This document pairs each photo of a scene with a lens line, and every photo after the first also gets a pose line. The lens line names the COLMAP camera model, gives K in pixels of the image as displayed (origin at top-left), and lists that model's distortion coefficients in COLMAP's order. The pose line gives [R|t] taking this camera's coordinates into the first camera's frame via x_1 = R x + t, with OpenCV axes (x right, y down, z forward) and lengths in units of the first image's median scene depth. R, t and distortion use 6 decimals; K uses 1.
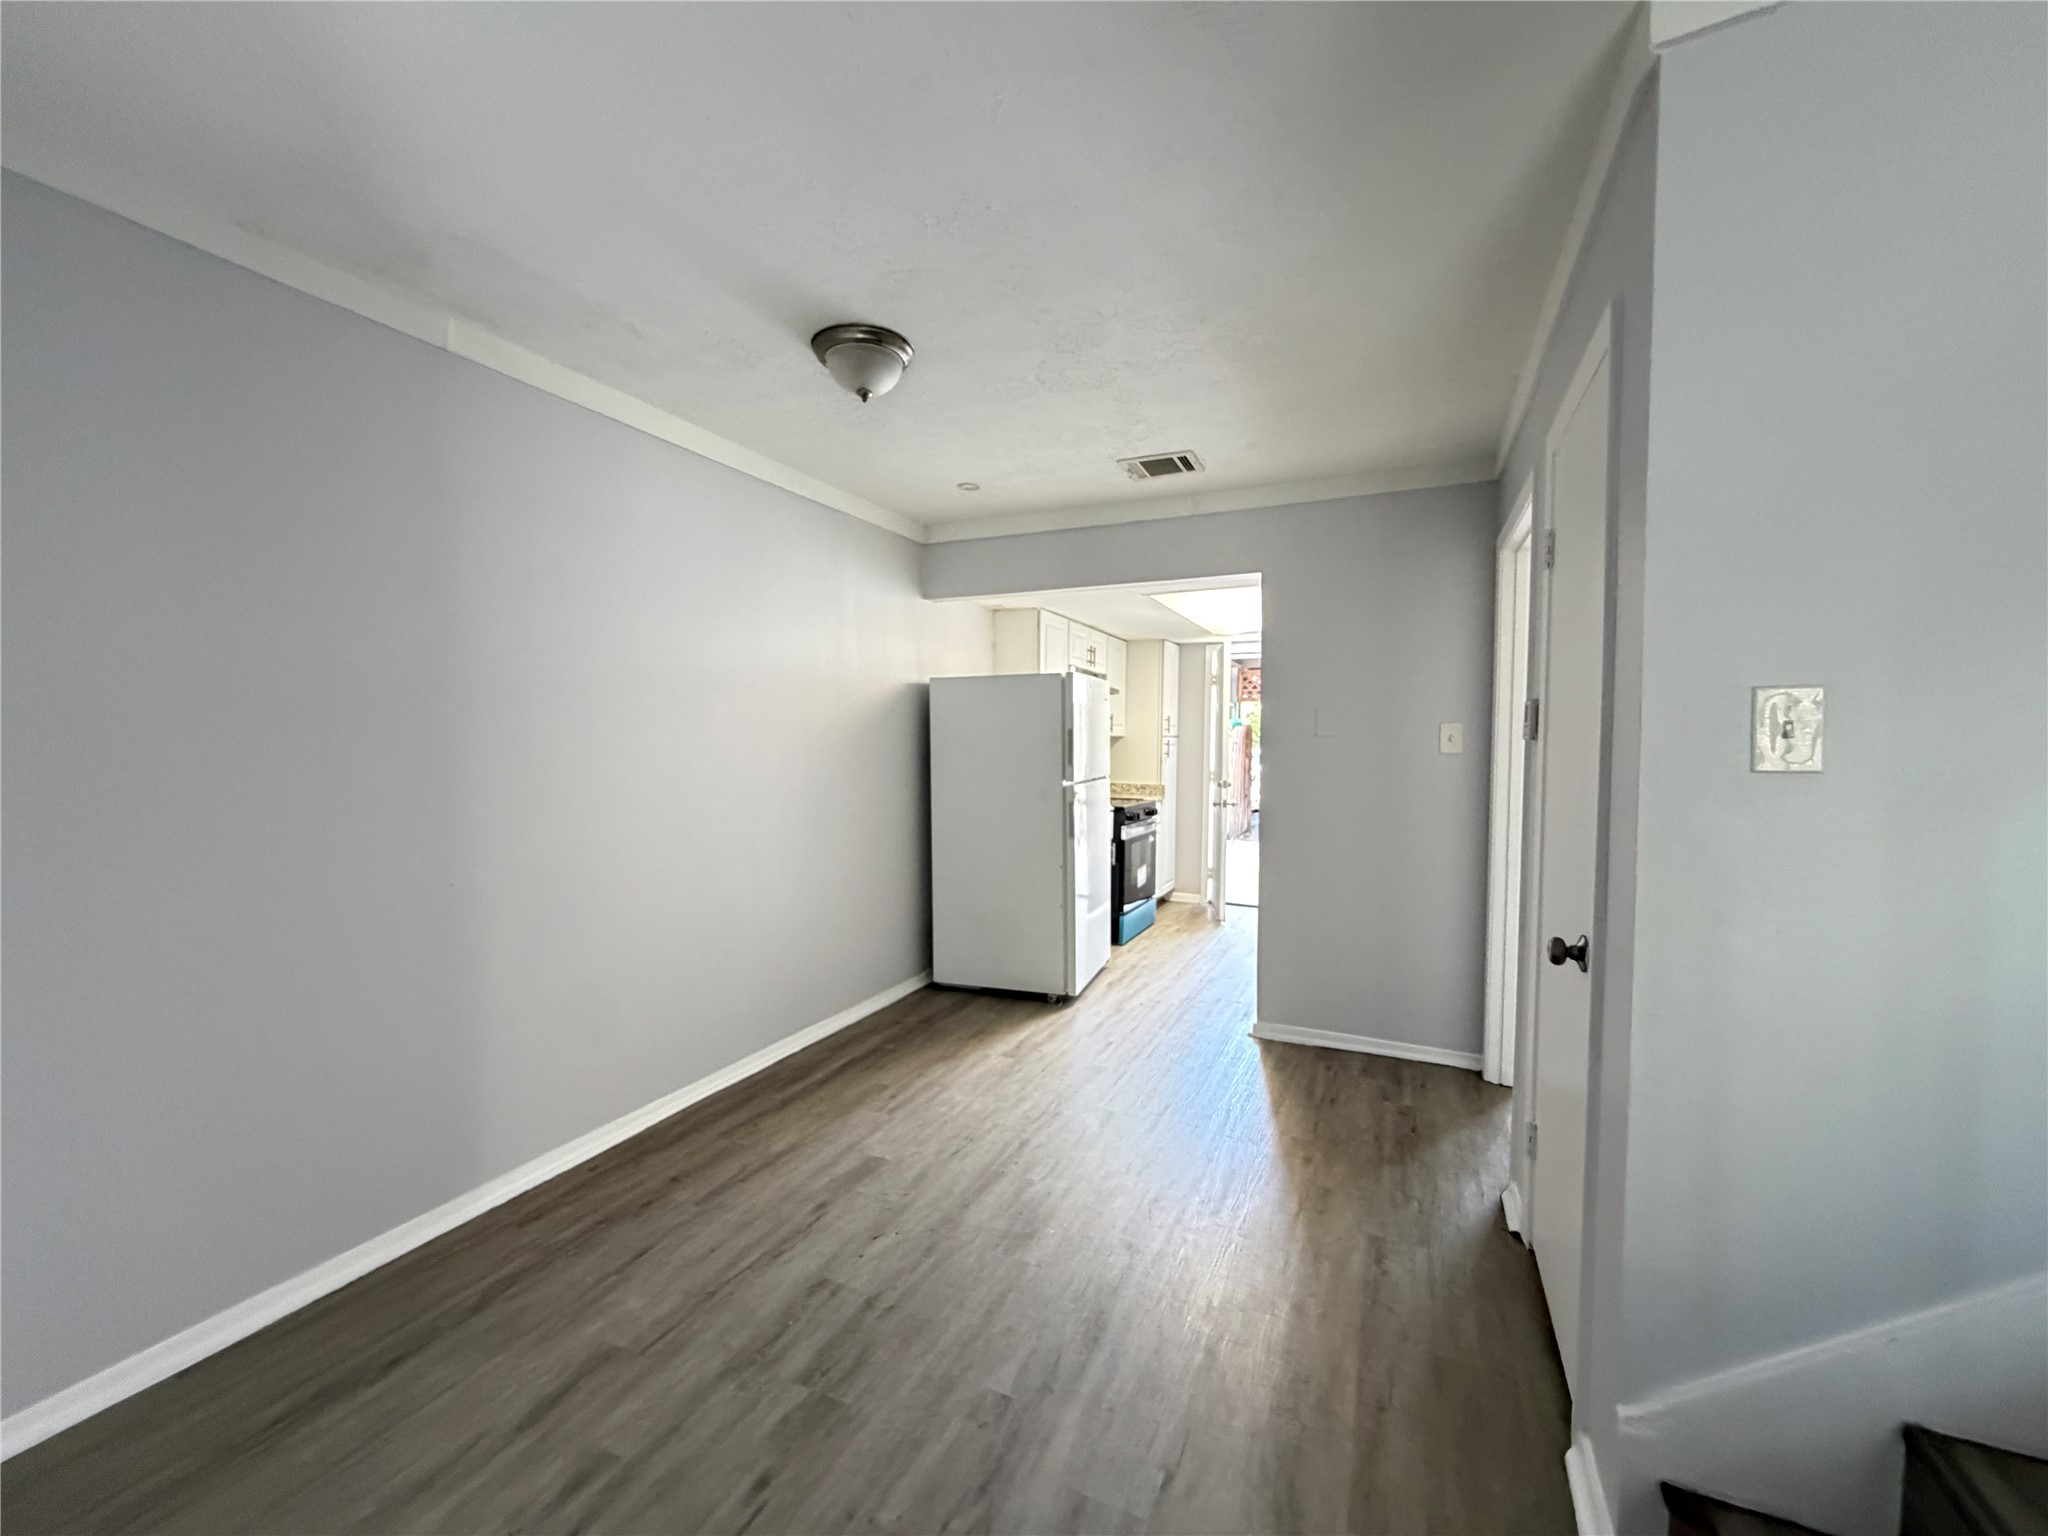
lens RADIAL K [[815.8, 0, 1015.2], [0, 815.8, 769.2], [0, 0, 1]] dist [0.001622, -0.000309]
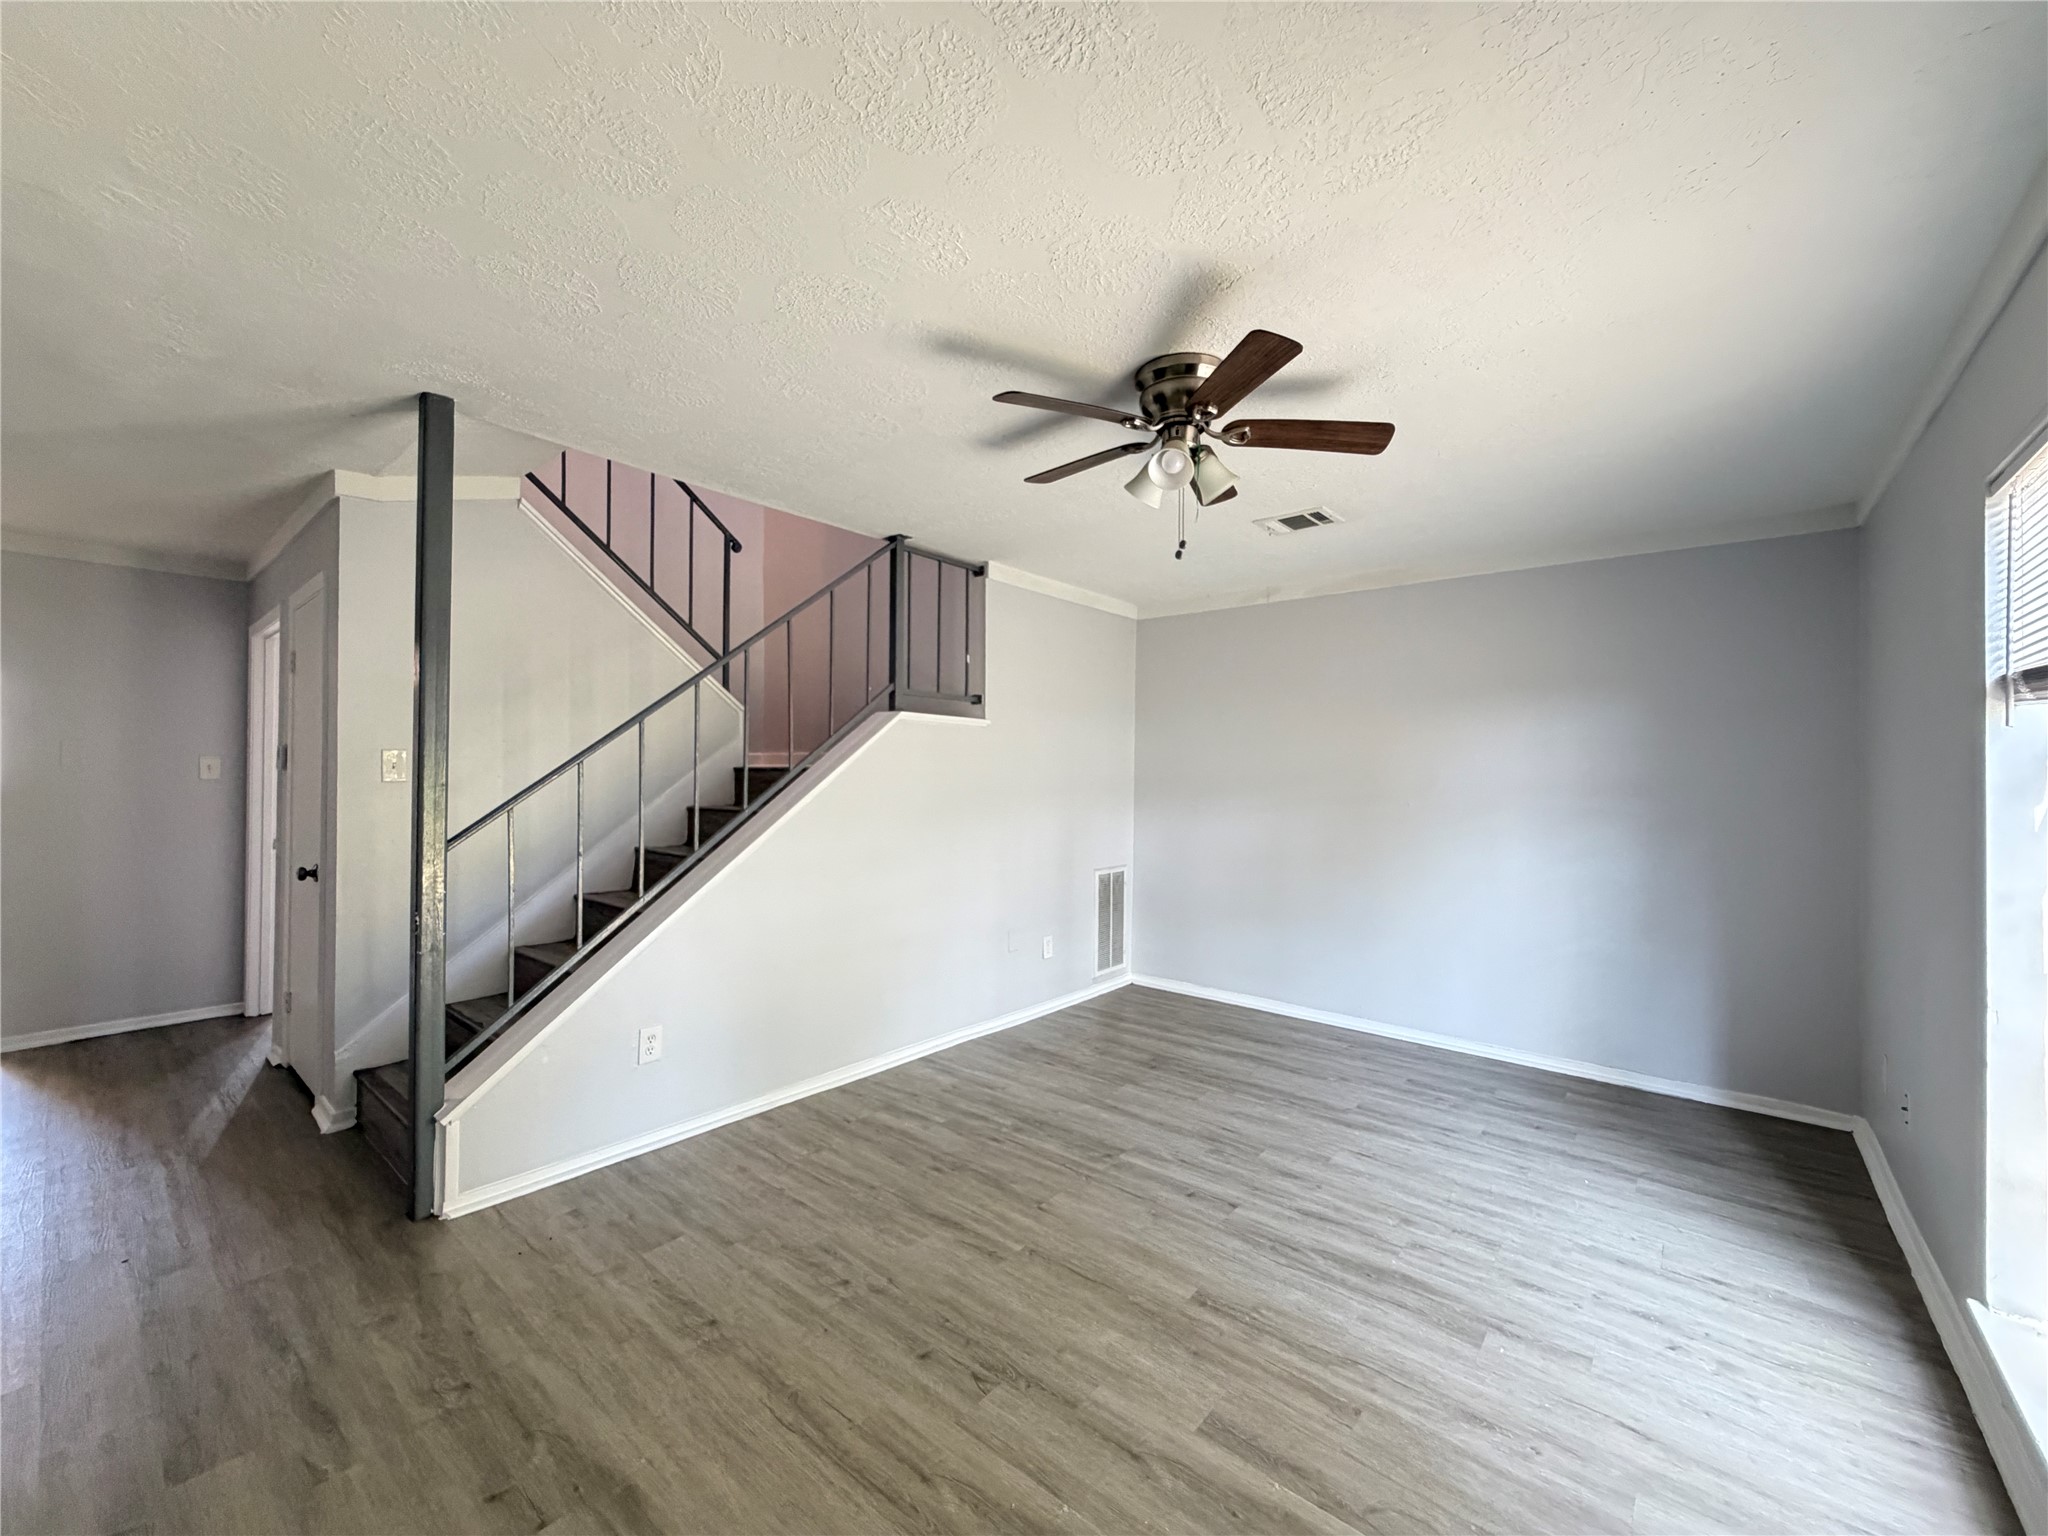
lens RADIAL K [[815.8, 0, 1014.0], [0, 815.8, 771.7], [0, 0, 1]] dist [0.001622, -0.000309]
pose [[0.264099, -0.000215, 0.964495, -0.573035], [0.029718, 0.999527, -0.007914, 0.025704], [-0.964038, 0.030753, 0.263981, -0.867304]]
